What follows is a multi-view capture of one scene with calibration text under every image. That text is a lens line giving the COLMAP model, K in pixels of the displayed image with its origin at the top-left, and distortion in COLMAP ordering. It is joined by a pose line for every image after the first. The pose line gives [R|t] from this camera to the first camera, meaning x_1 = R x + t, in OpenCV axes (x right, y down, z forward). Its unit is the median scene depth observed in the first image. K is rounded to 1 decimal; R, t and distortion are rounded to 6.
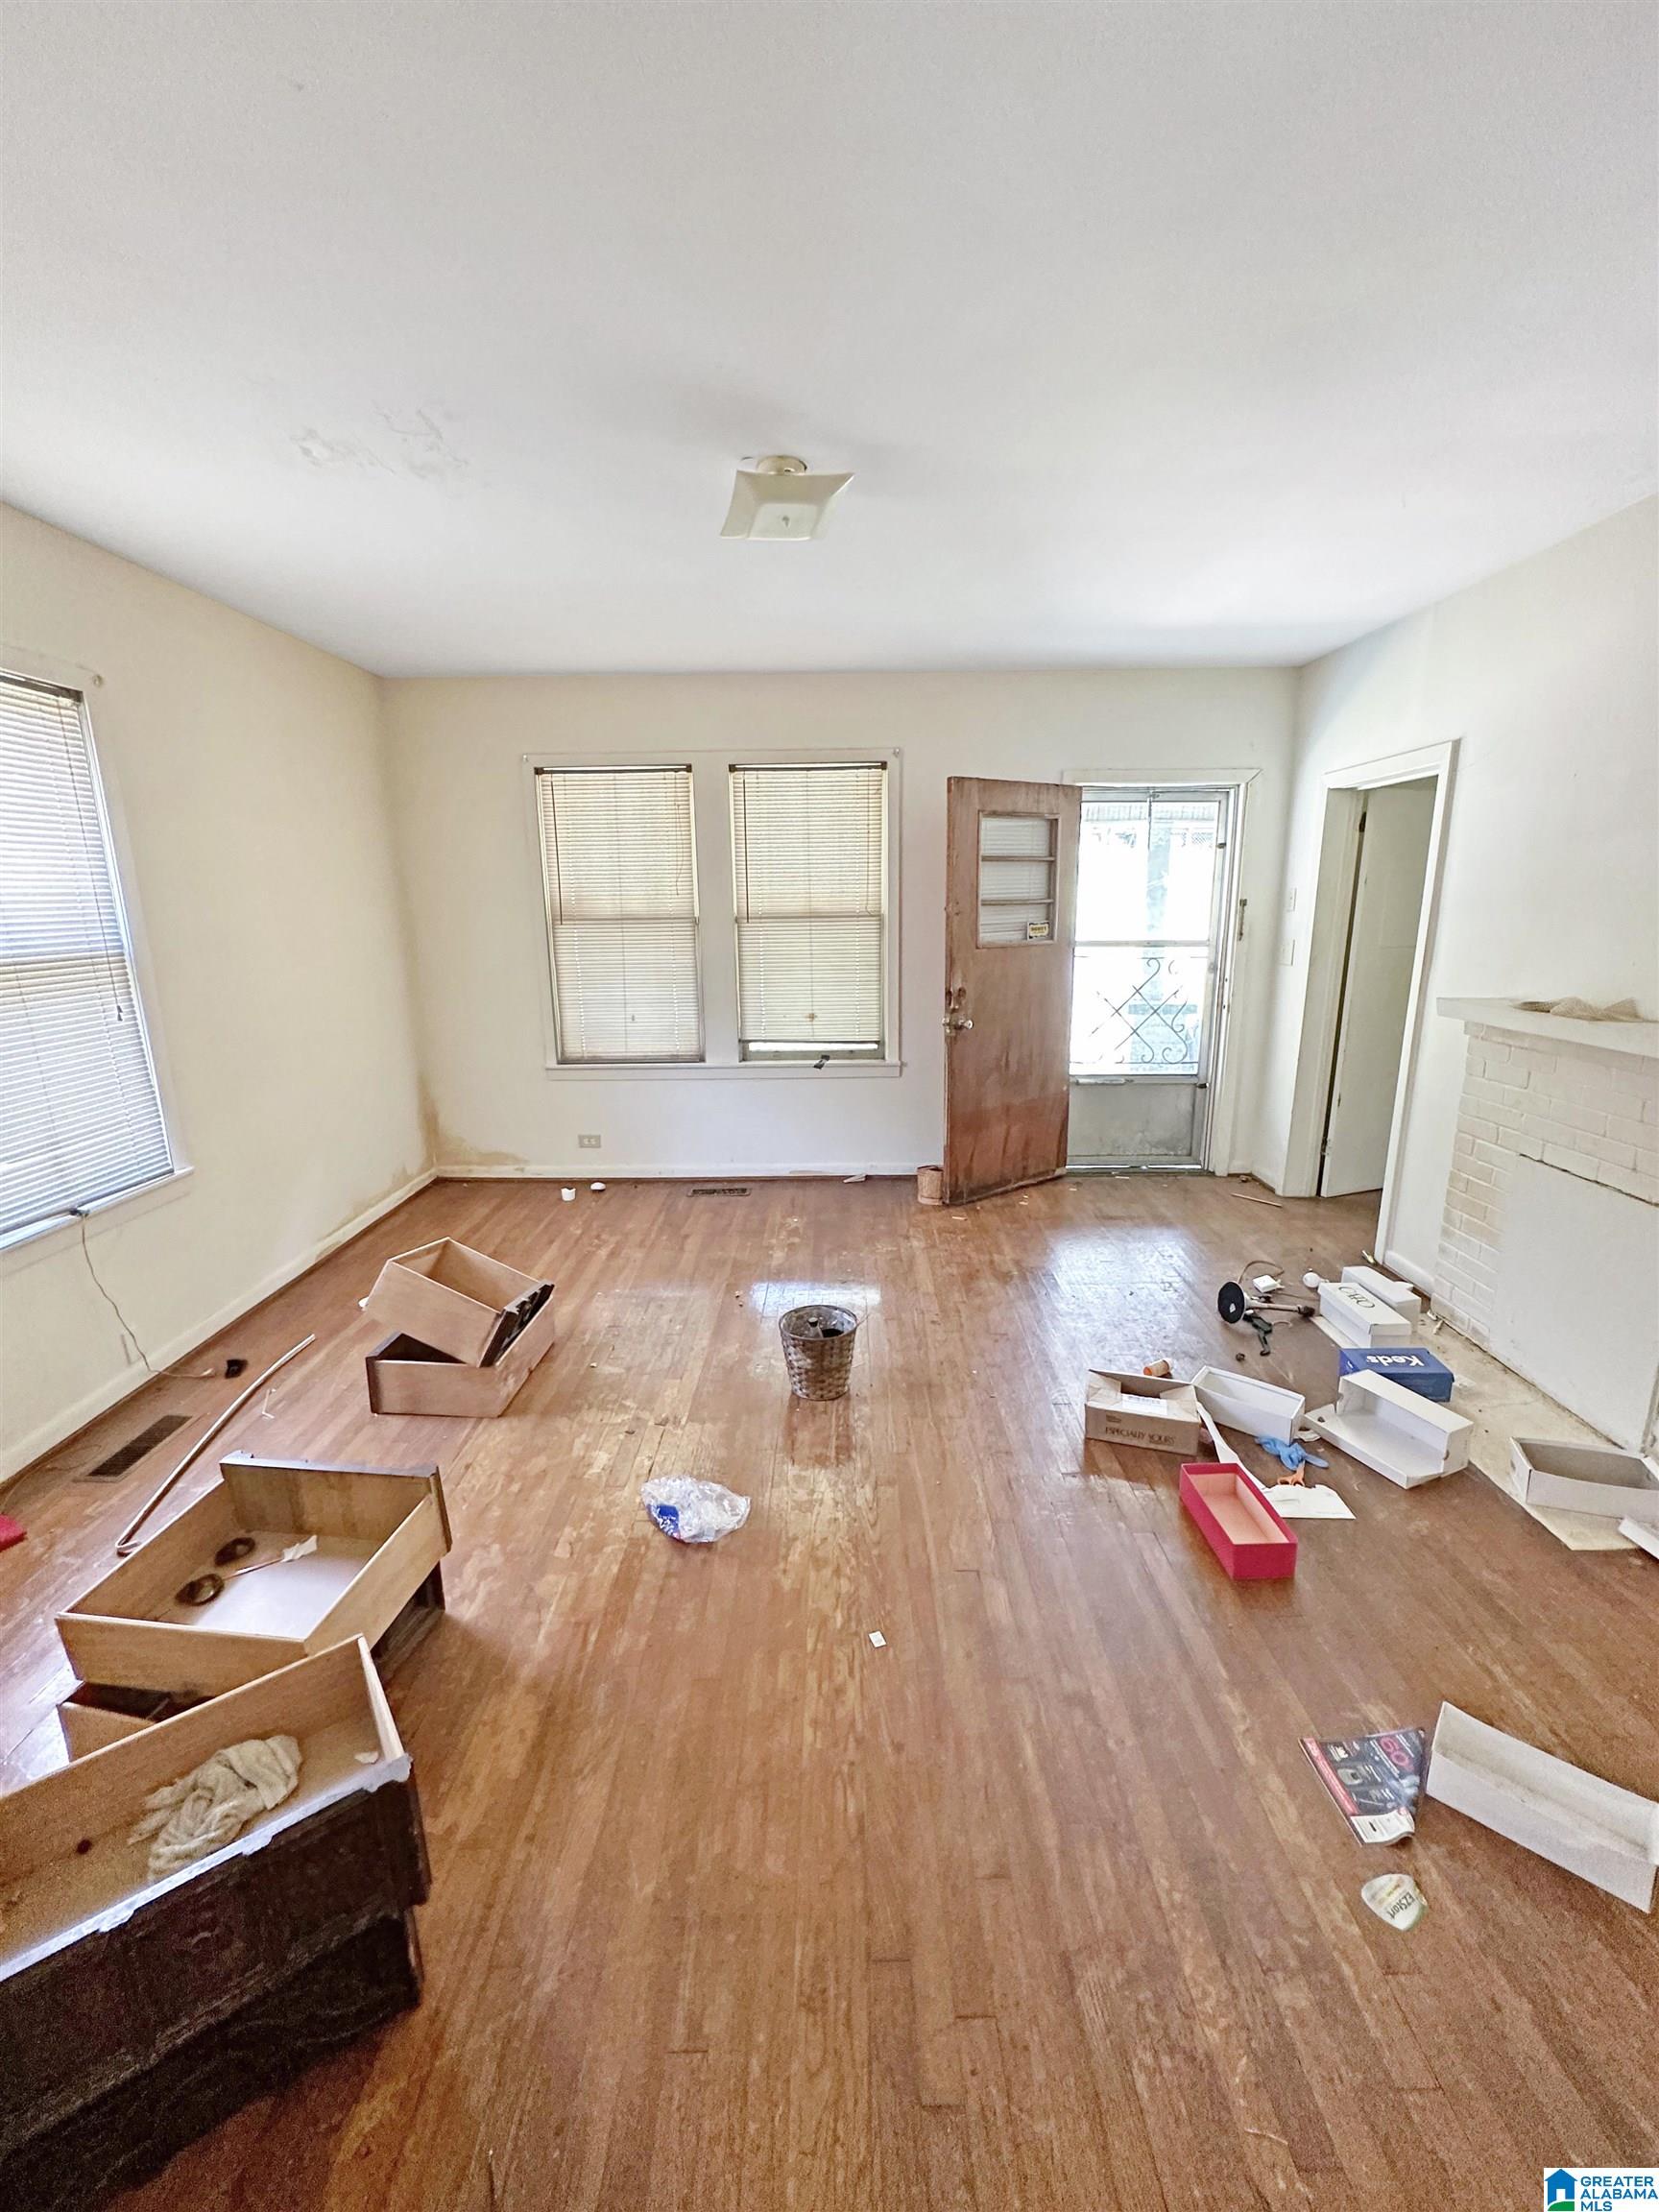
lens RADIAL K [[881.0, 0, 829.5], [0, 881.0, 1106.0], [0, 0, 1]] dist [0.000031, -0.000017]
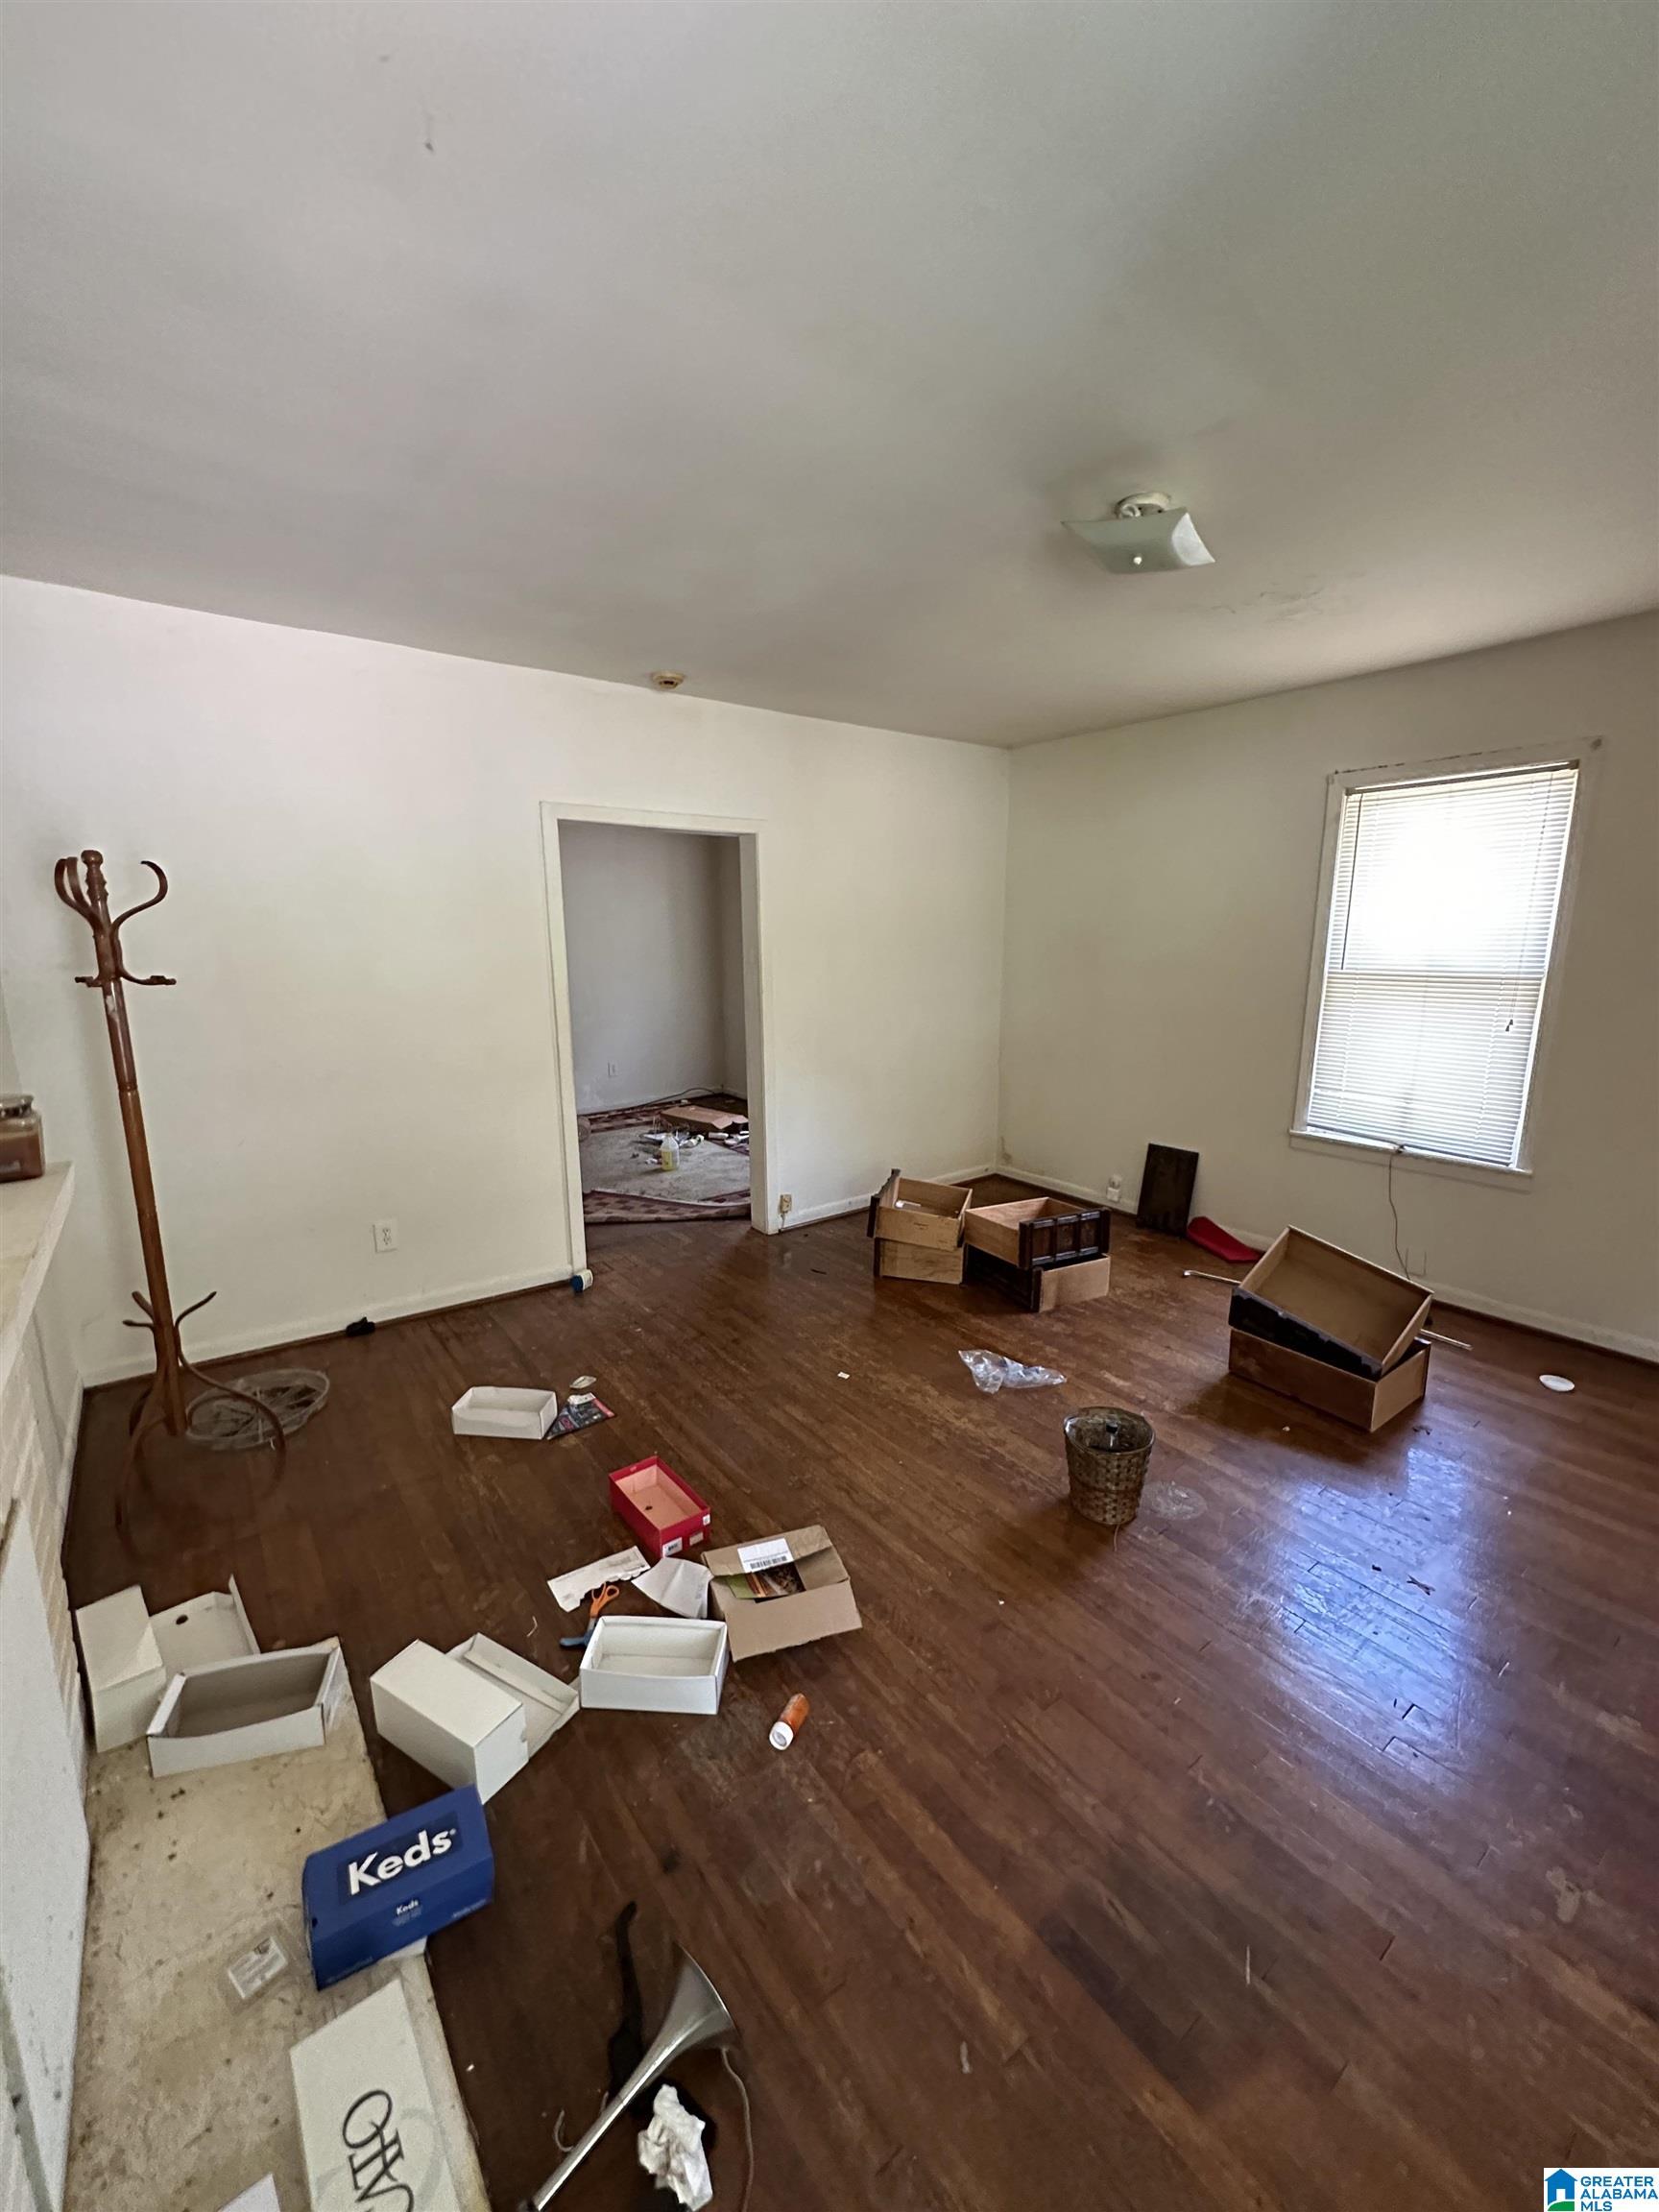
lens RADIAL K [[881.0, 0, 829.5], [0, 881.0, 1106.0], [0, 0, 1]] dist [0.000031, -0.000017]
pose [[-0.796218, 0.137197, -0.589248, 0.766106], [-0.121045, 0.918133, 0.377334, -0.390281], [0.592777, 0.371765, -0.714427, 1.521108]]
